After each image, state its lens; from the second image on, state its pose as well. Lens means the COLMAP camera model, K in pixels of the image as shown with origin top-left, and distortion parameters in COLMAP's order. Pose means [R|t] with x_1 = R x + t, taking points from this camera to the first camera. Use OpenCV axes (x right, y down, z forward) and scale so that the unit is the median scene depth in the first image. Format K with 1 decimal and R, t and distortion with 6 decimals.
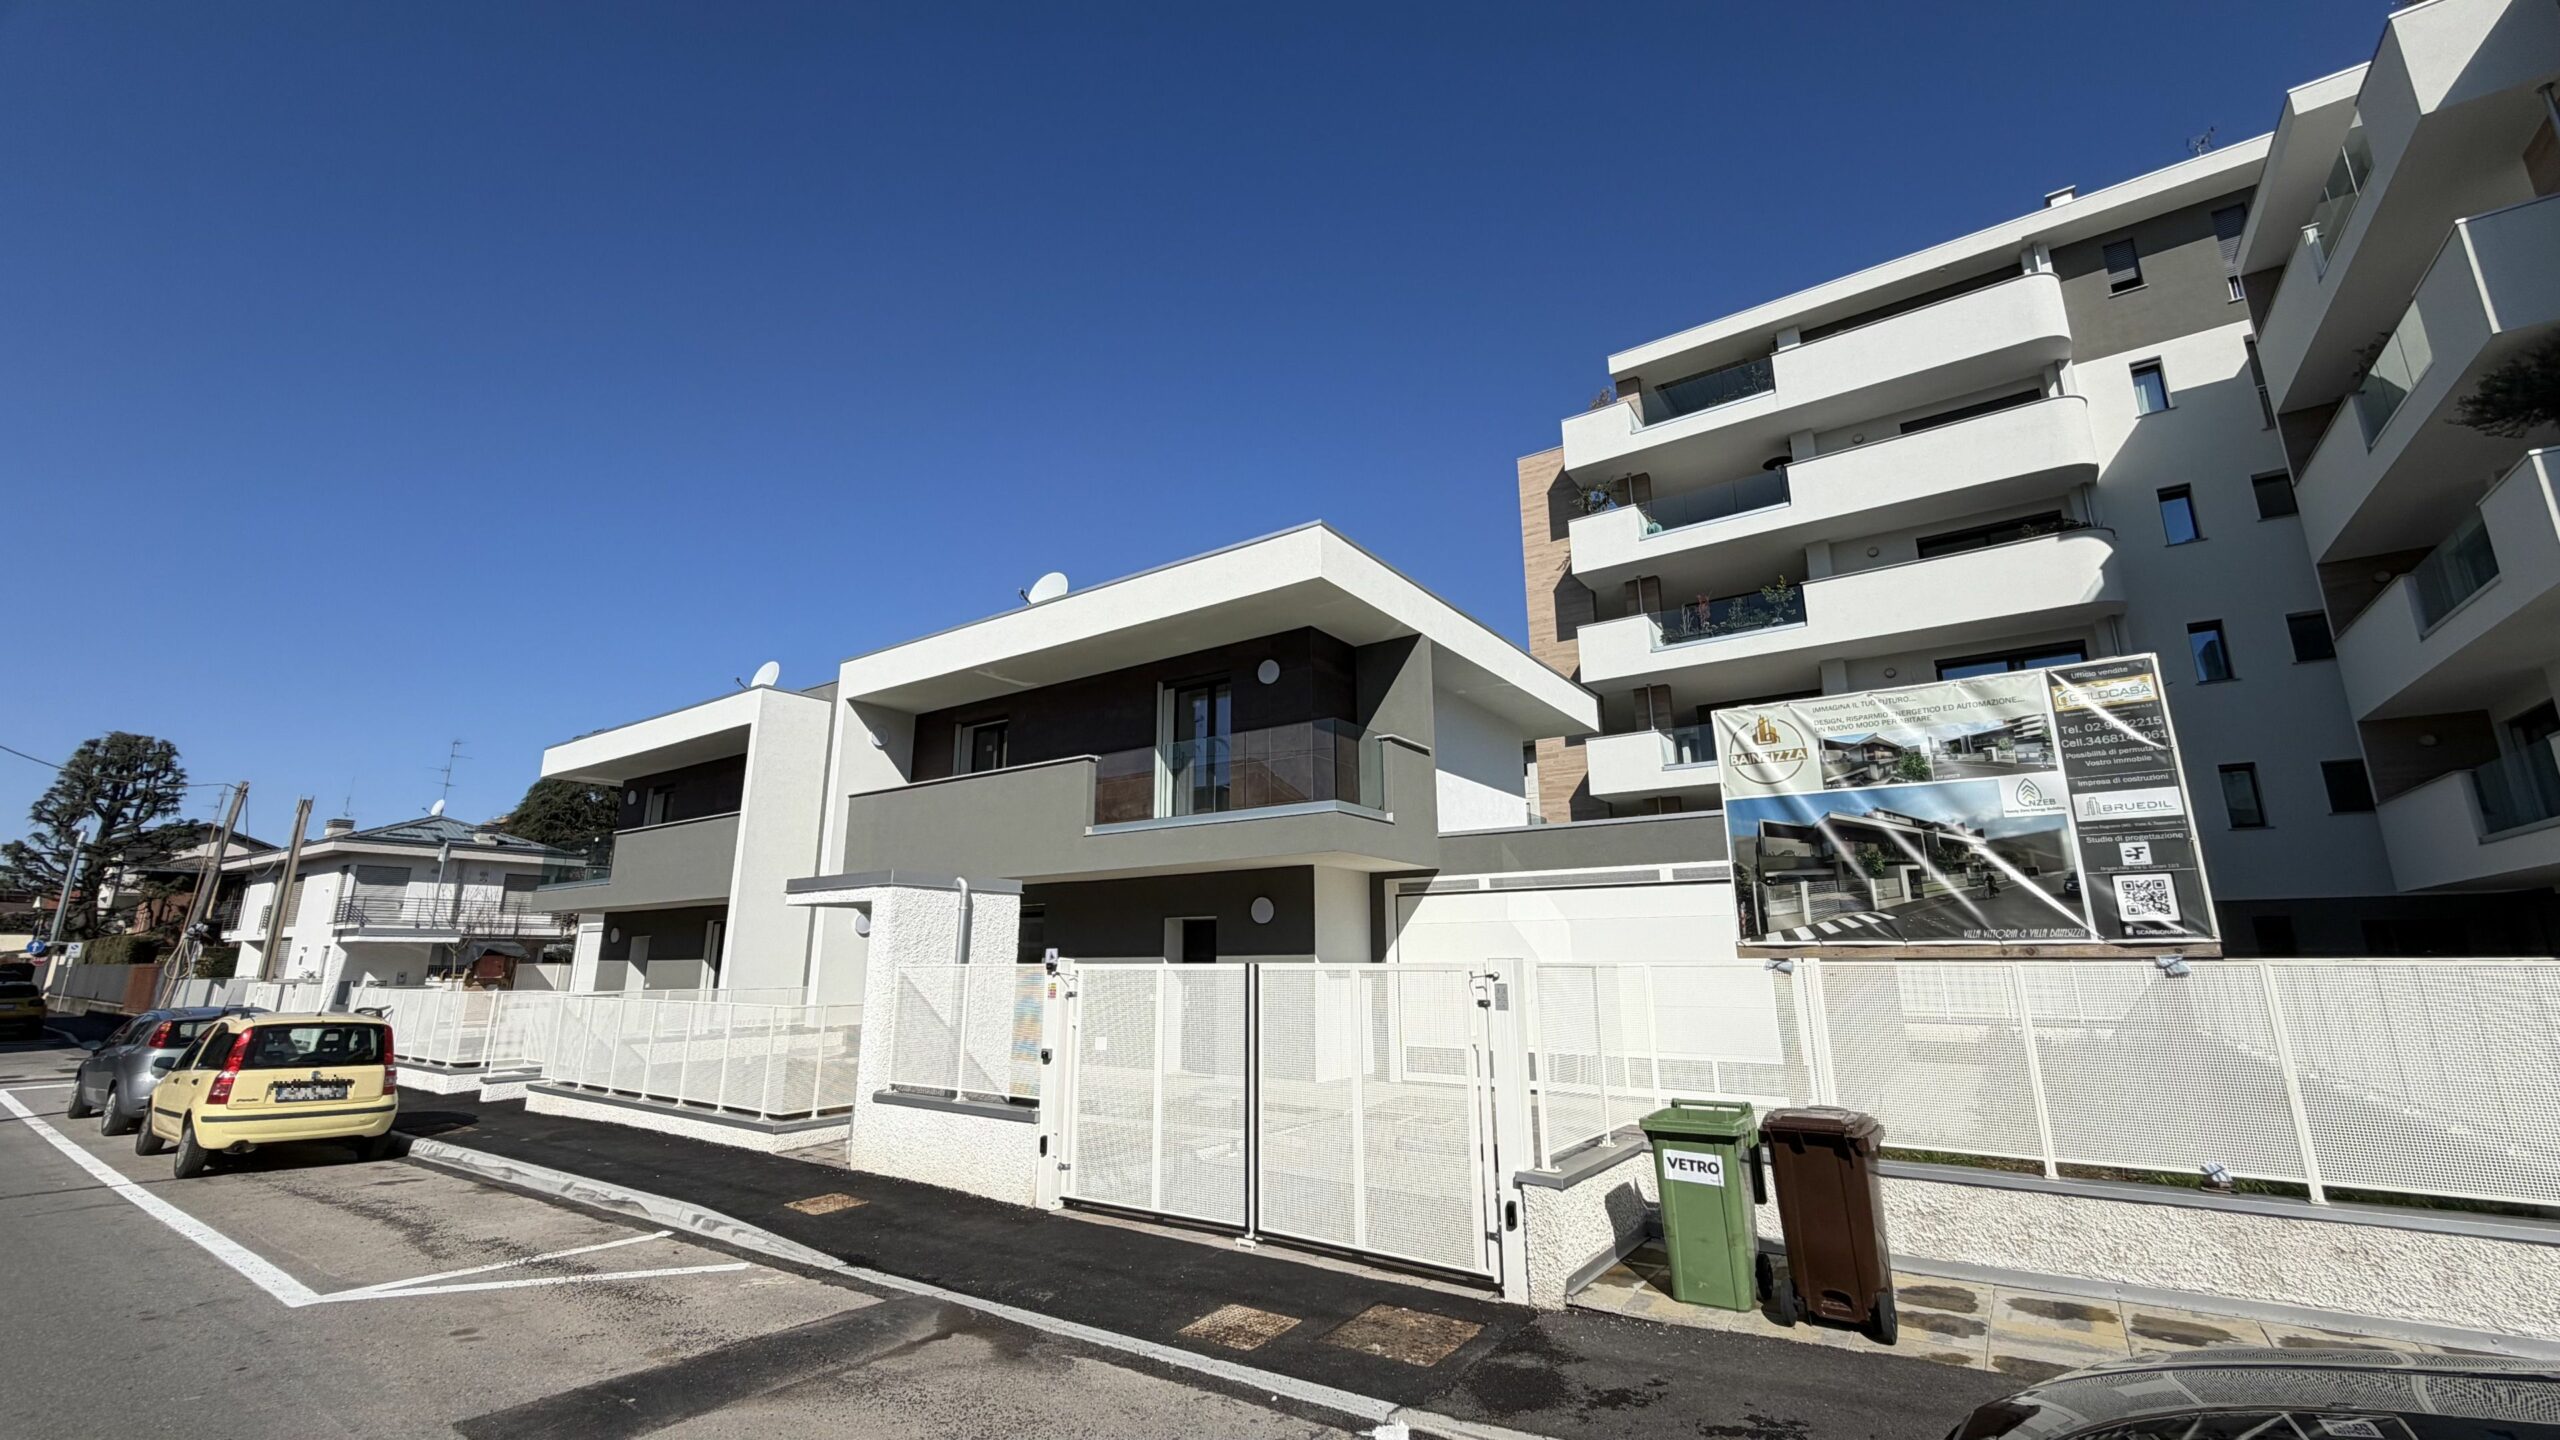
lens RADIAL K [[1015.7, 0, 1275.1], [0, 1015.7, 724.1], [0, 0, 1]] dist [-0.000559, -0.000066]
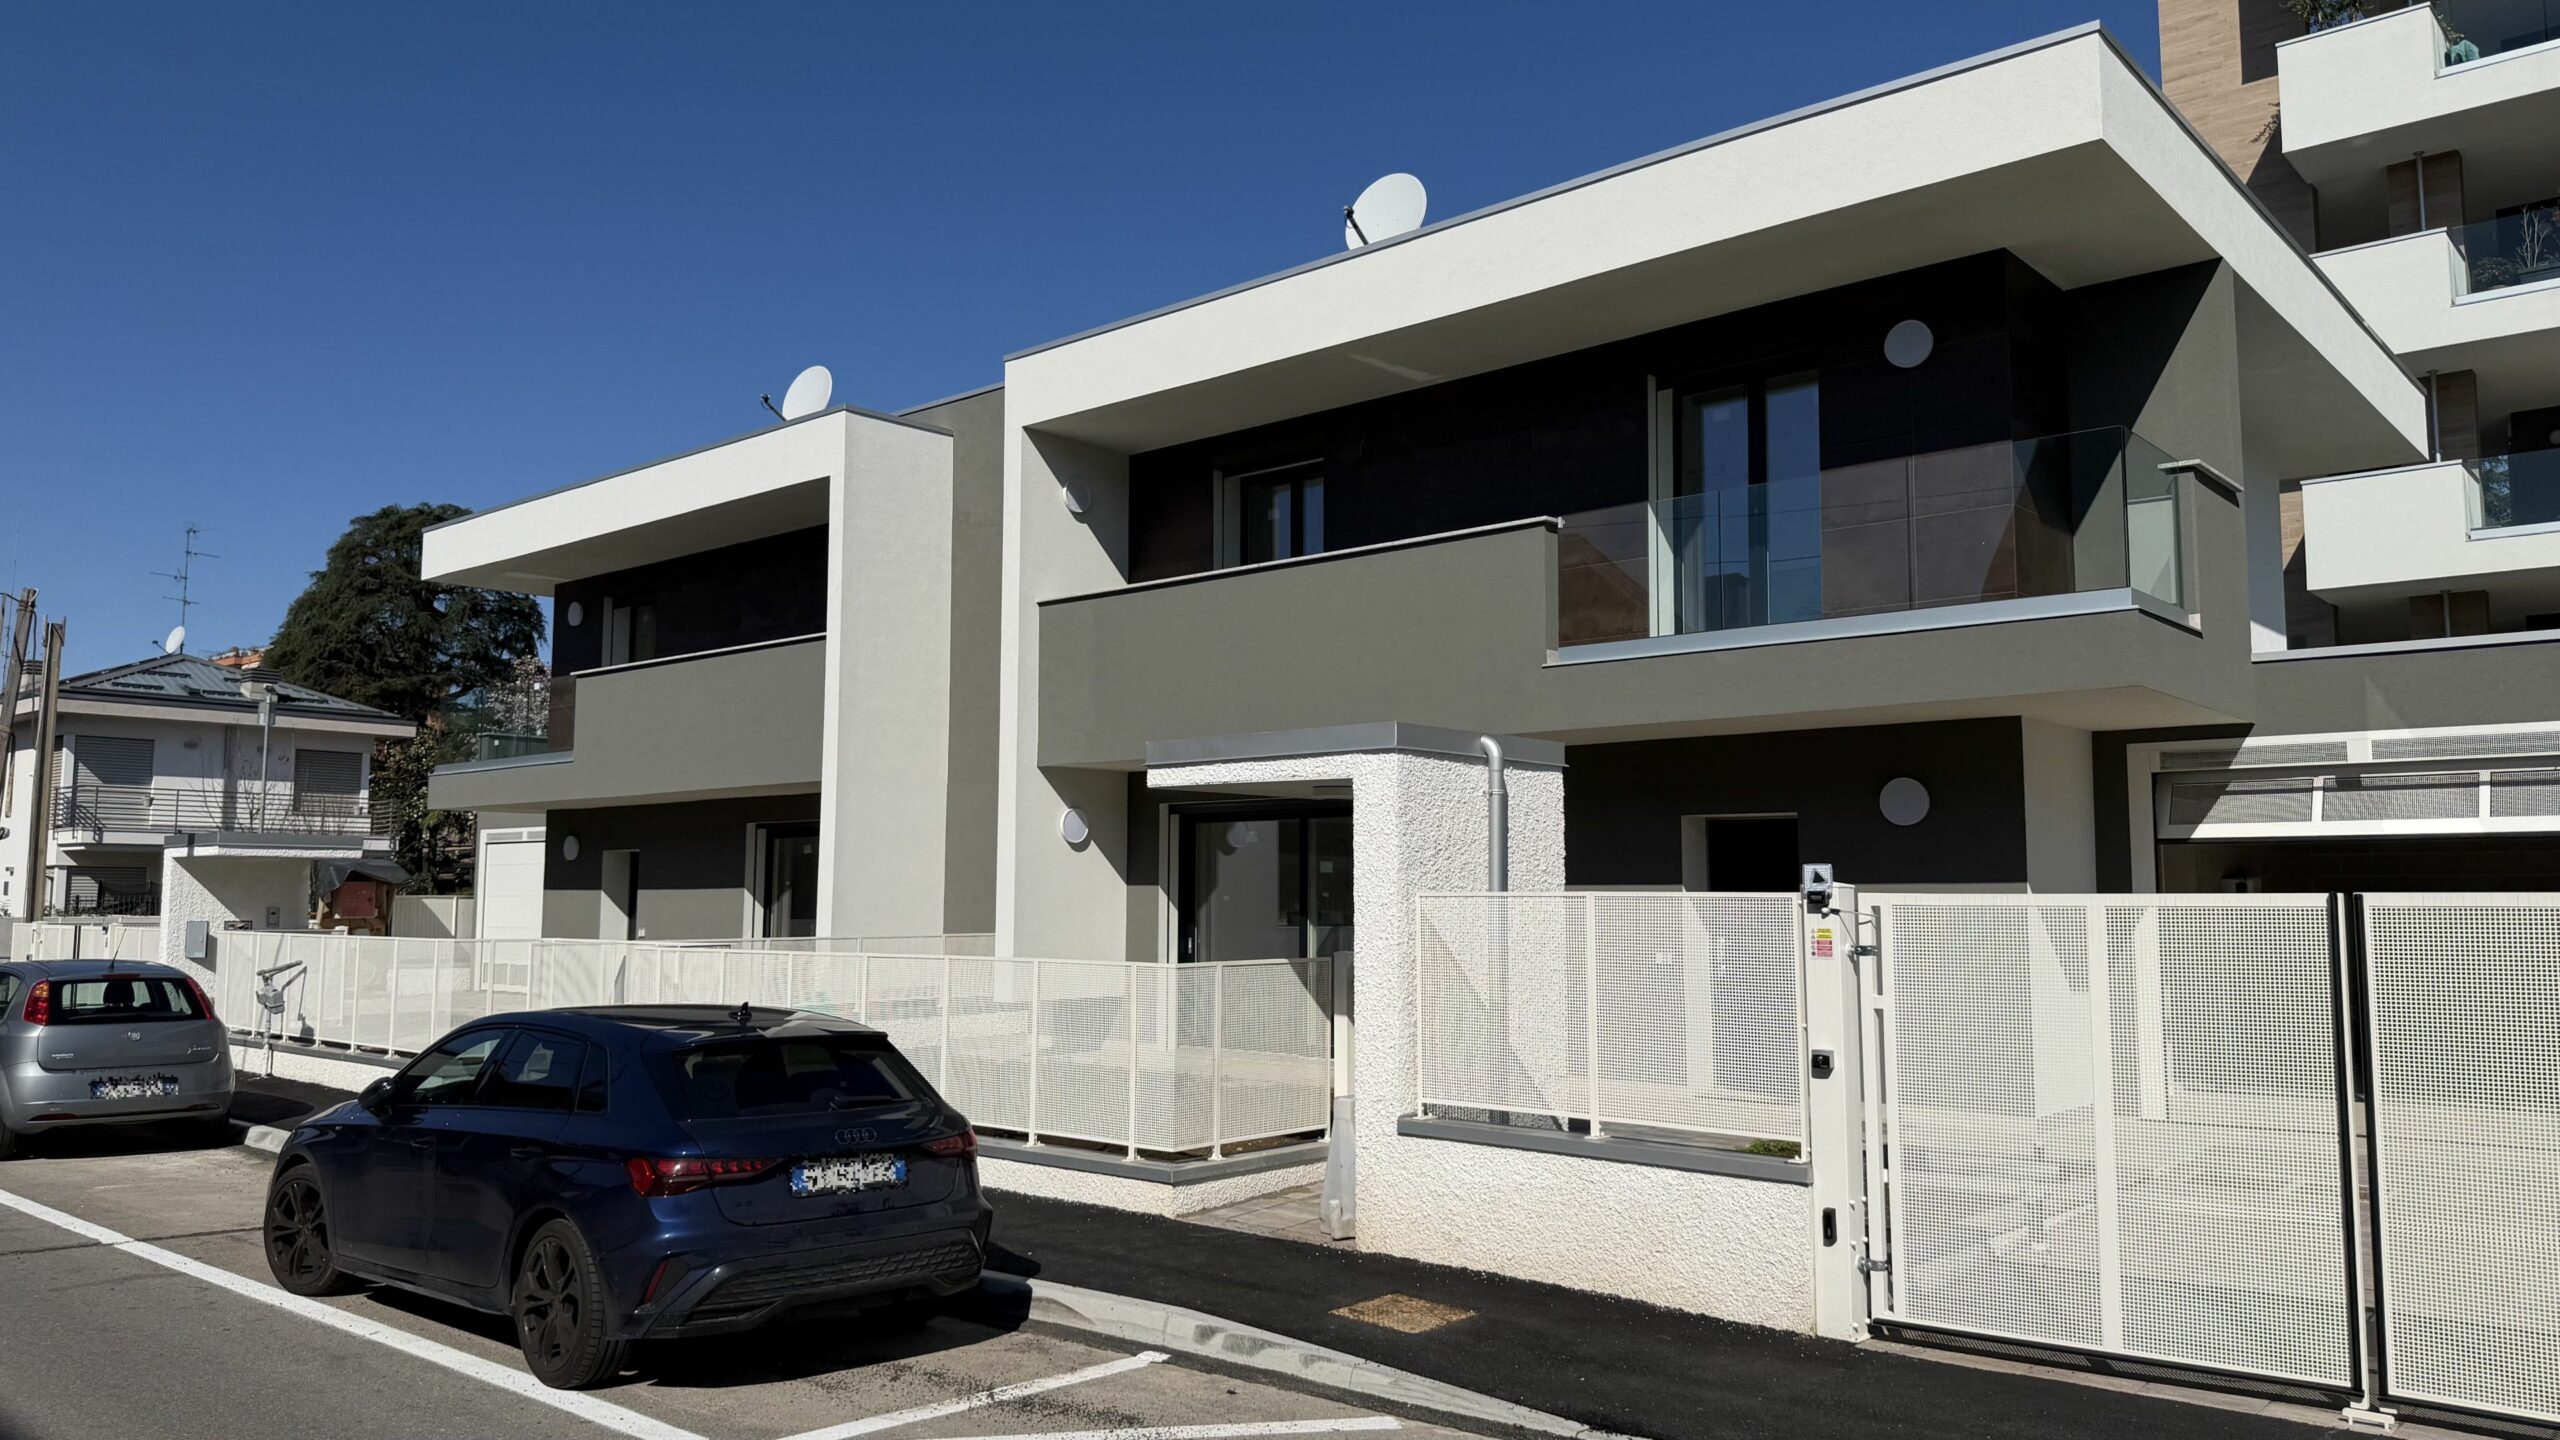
lens RADIAL K [[1798.3, 0, 1275.3], [0, 1798.3, 732.6], [0, 0, 1]] dist [0.049672, -0.067637]
pose [[0.993893, -0.004025, -0.110275, -0.214263], [0.019095, 0.990532, 0.135948, 0.011586], [0.108683, -0.137223, 0.984560, 0.033227]]
